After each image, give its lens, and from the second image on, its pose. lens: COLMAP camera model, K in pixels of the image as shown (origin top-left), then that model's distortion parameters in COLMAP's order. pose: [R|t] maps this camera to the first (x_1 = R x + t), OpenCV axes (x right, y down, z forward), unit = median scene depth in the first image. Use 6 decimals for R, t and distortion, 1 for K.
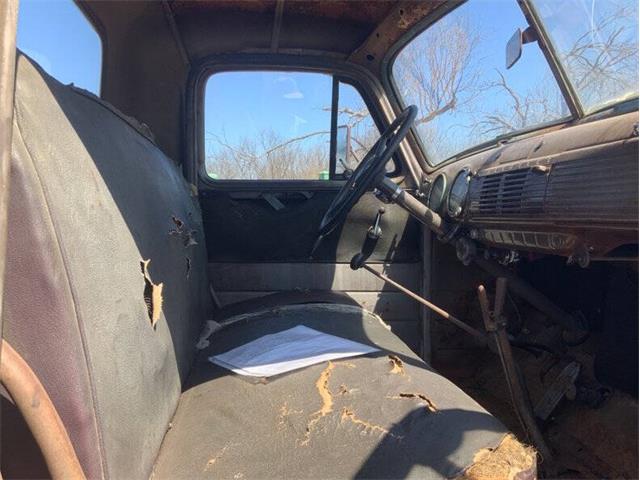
lens RADIAL K [[521.8, 0, 318.7], [0, 521.8, 241.5], [0, 0, 1]] dist [0.057089, -0.103691]
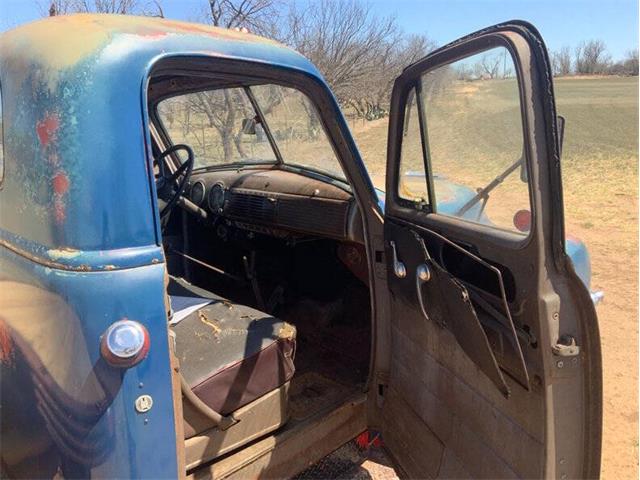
lens RADIAL K [[521.8, 0, 319.7], [0, 521.8, 239.5], [0, 0, 1]] dist [0.057089, -0.103691]
pose [[0.804577, -0.118387, 0.581928, -0.516635], [0.029908, 0.986762, 0.159396, -0.246049], [-0.593094, -0.110842, 0.797467, -0.619778]]
